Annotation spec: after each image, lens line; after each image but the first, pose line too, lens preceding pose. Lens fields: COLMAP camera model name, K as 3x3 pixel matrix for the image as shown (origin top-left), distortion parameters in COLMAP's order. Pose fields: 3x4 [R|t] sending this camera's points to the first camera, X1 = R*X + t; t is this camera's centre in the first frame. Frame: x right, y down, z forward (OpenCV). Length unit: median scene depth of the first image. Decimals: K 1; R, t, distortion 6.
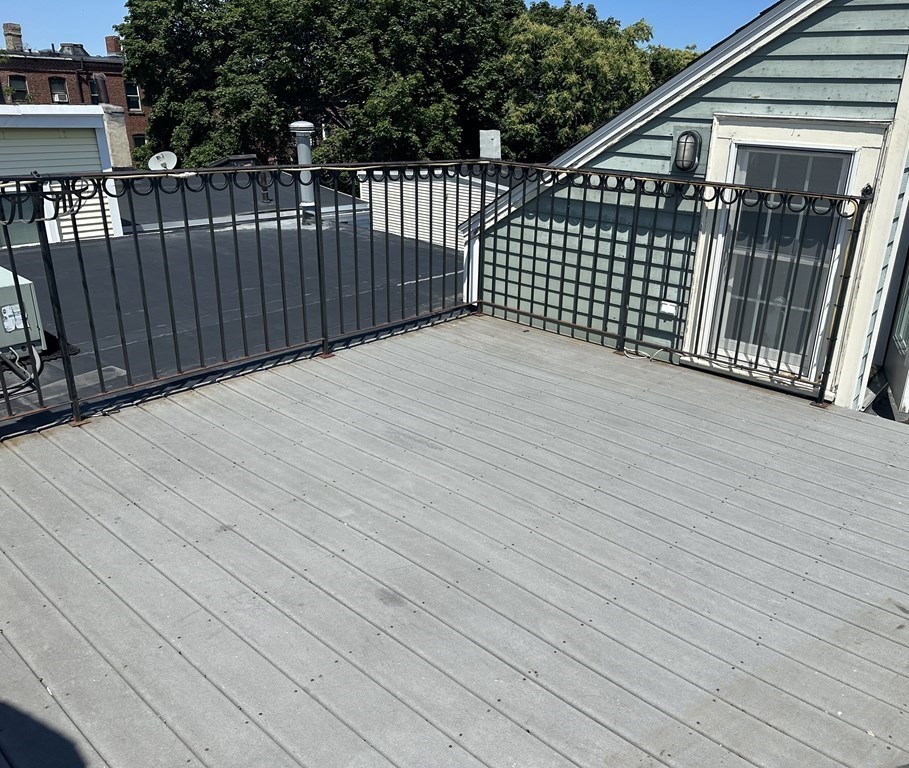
lens RADIAL K [[728.6, 0, 494.4], [0, 728.6, 366.1], [0, 0, 1]] dist [0.081950, -0.001330]
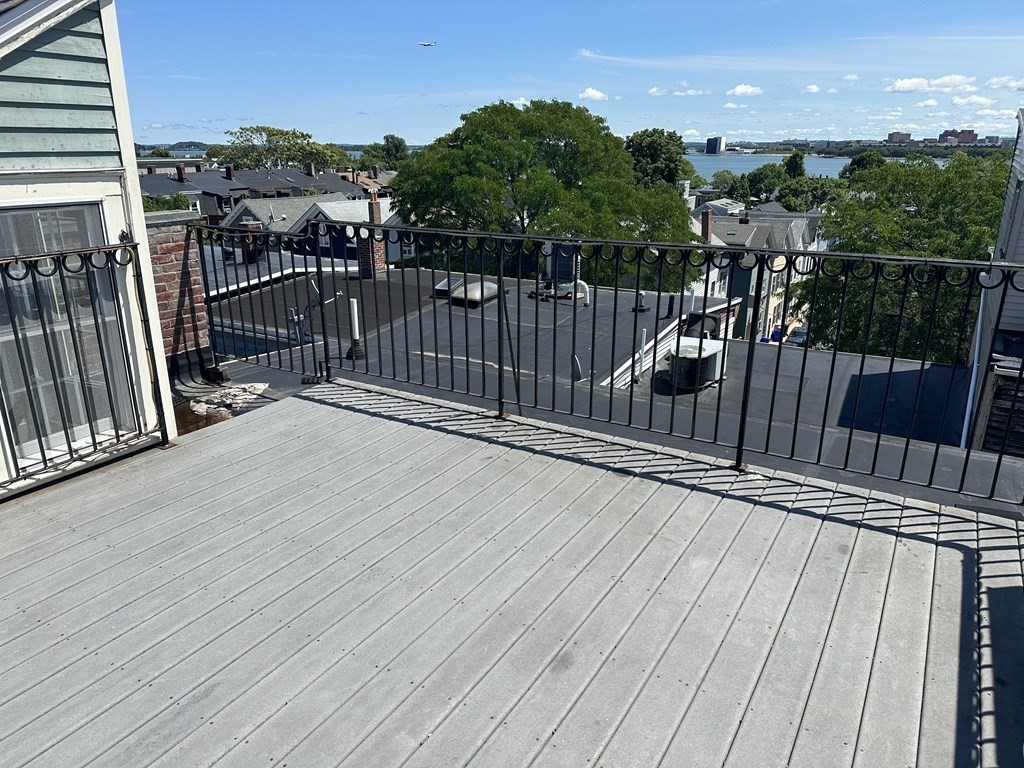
lens RADIAL K [[725.9, 0, 507.8], [0, 725.9, 398.3], [0, 0, 1]] dist [0.102888, -0.101647]
pose [[-0.150416, -0.354654, 0.922820, -0.608475], [0.333812, 0.860400, 0.385074, -0.267228], [-0.930562, 0.365969, -0.011030, 0.620420]]
